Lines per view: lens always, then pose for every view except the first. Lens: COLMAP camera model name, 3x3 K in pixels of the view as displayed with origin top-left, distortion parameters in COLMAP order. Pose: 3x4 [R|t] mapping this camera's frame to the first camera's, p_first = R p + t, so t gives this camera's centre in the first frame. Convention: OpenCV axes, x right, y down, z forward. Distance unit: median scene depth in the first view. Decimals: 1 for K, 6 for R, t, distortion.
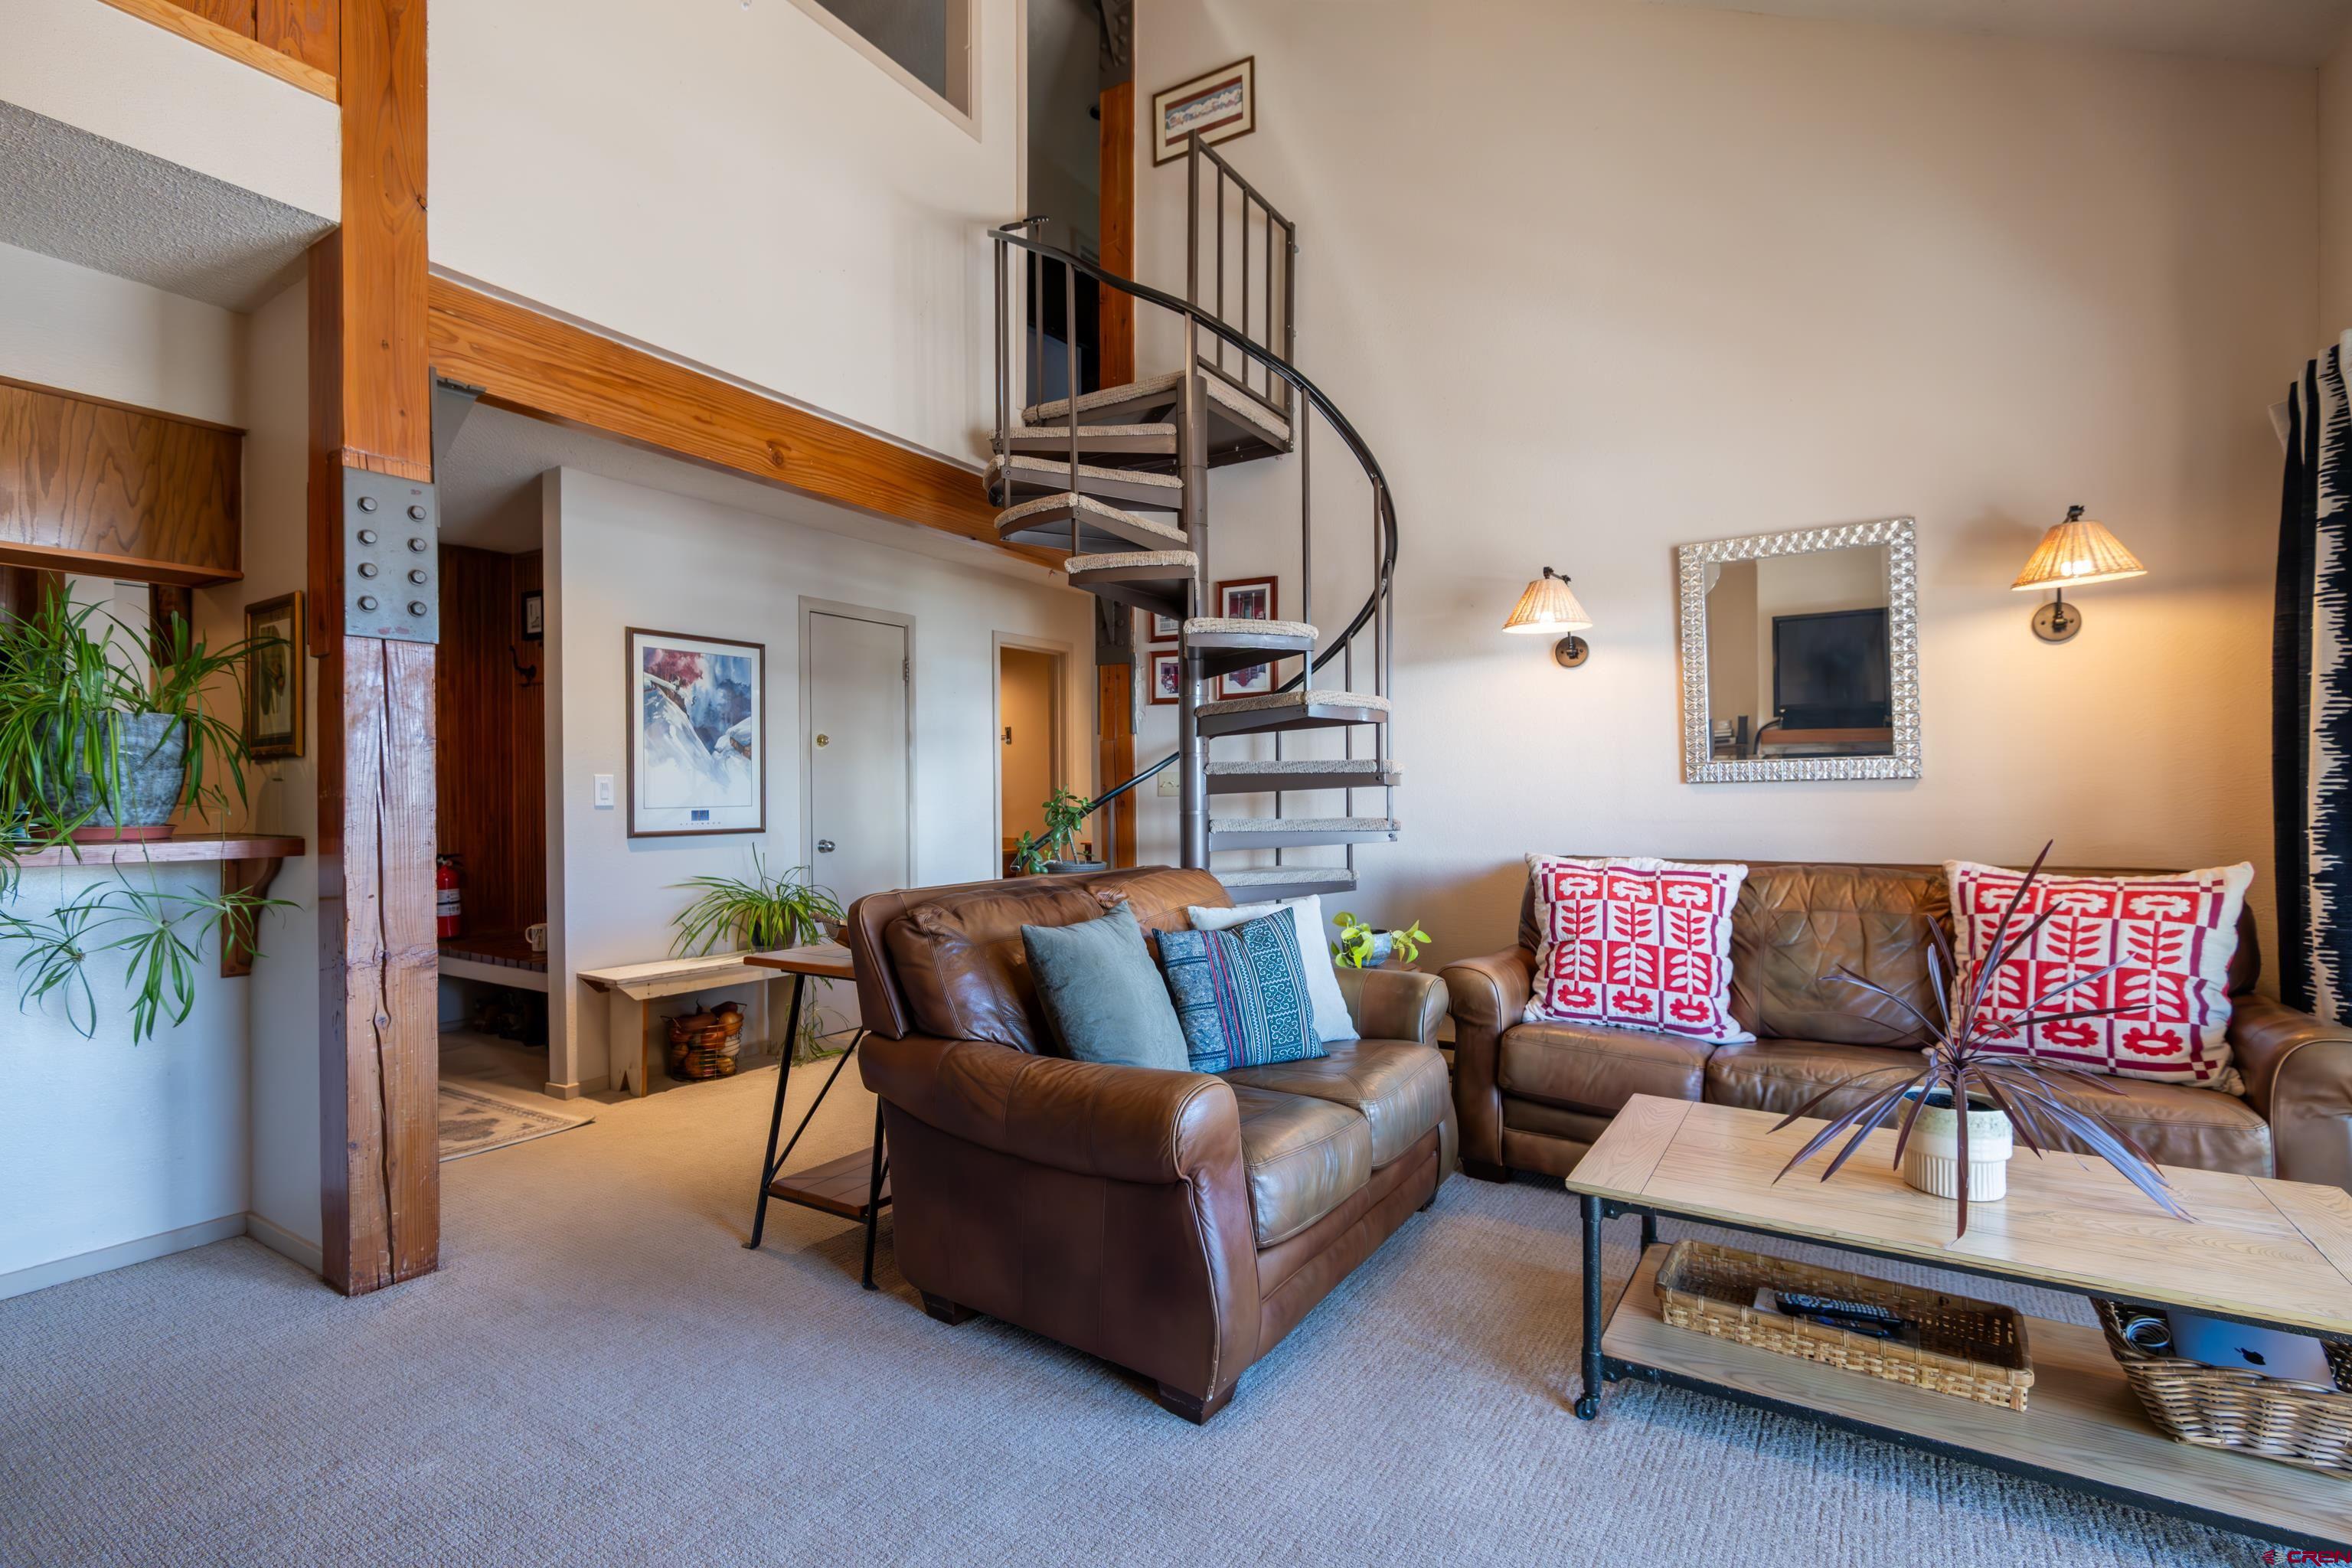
lens RADIAL K [[1085.1, 0, 1174.4], [0, 1085.1, 791.6], [0, 0, 1]] dist [0.003446, -0.006388]
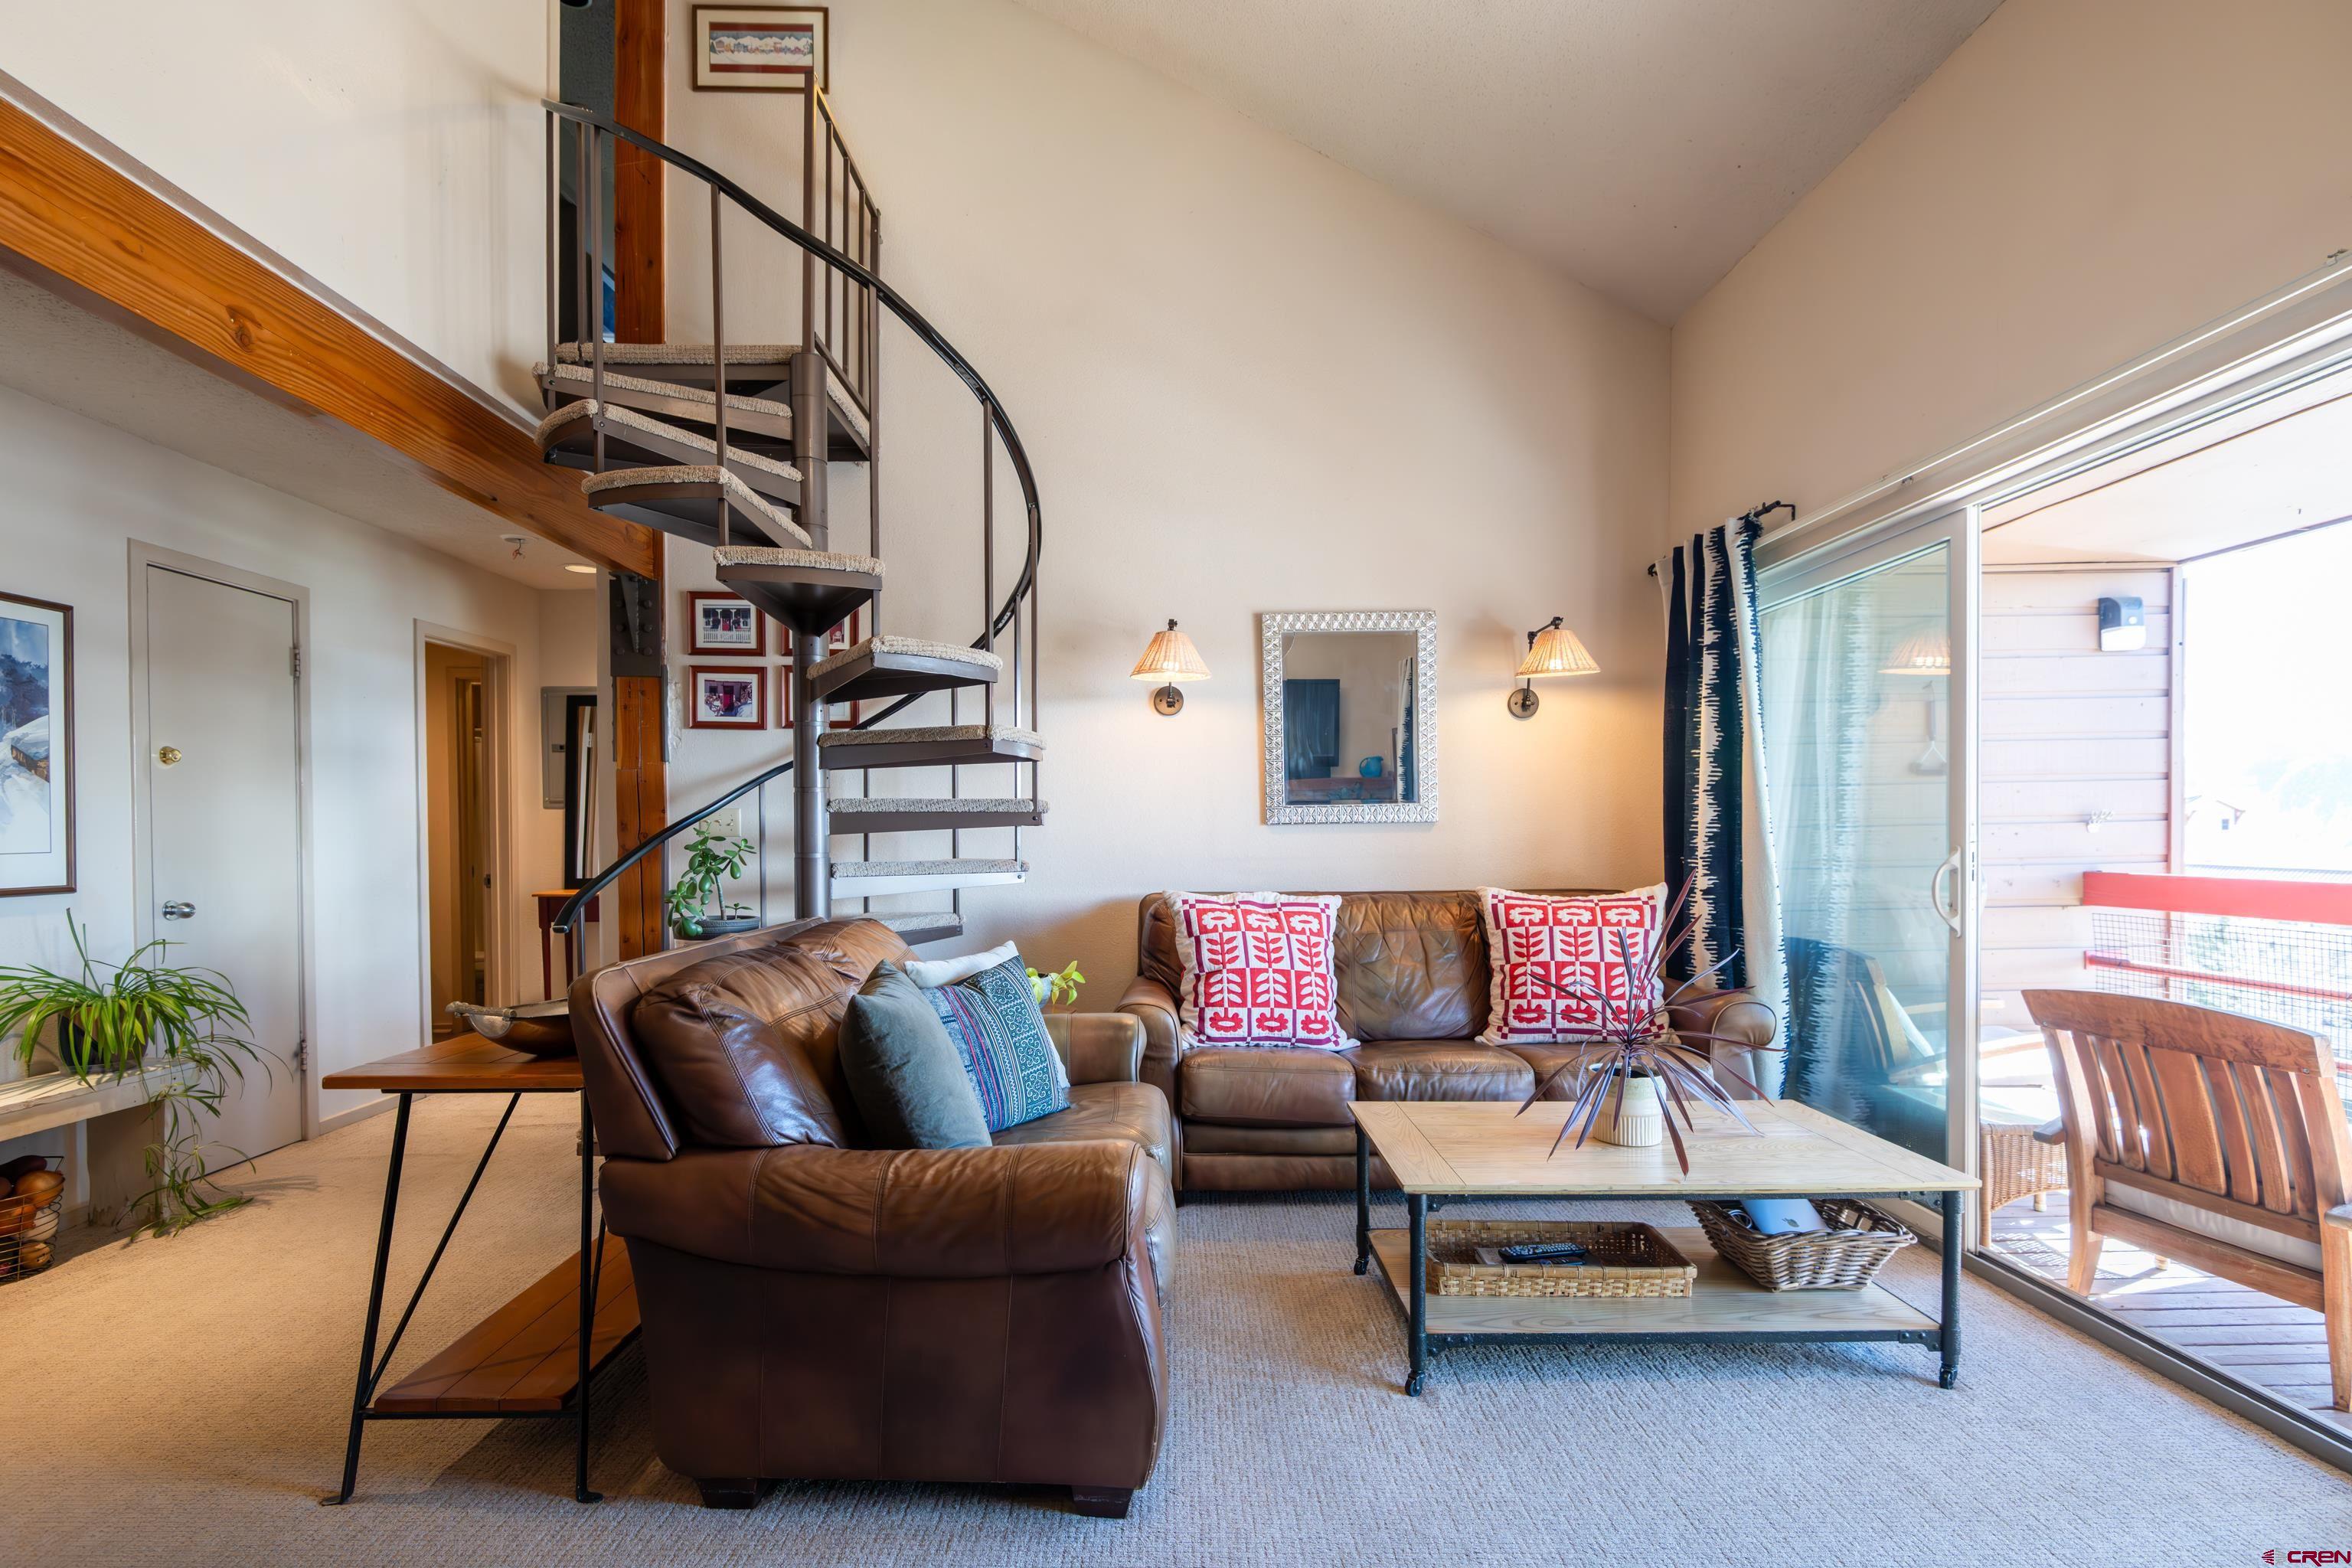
lens RADIAL K [[1093.1, 0, 1174.2], [0, 1093.1, 844.7], [0, 0, 1]] dist [-0.001337, -0.000894]
pose [[0.837982, -0.005782, 0.545667, -0.265128], [-0.001850, 0.999908, 0.013435, -0.001933], [-0.545695, -0.012268, 0.837894, 0.120338]]
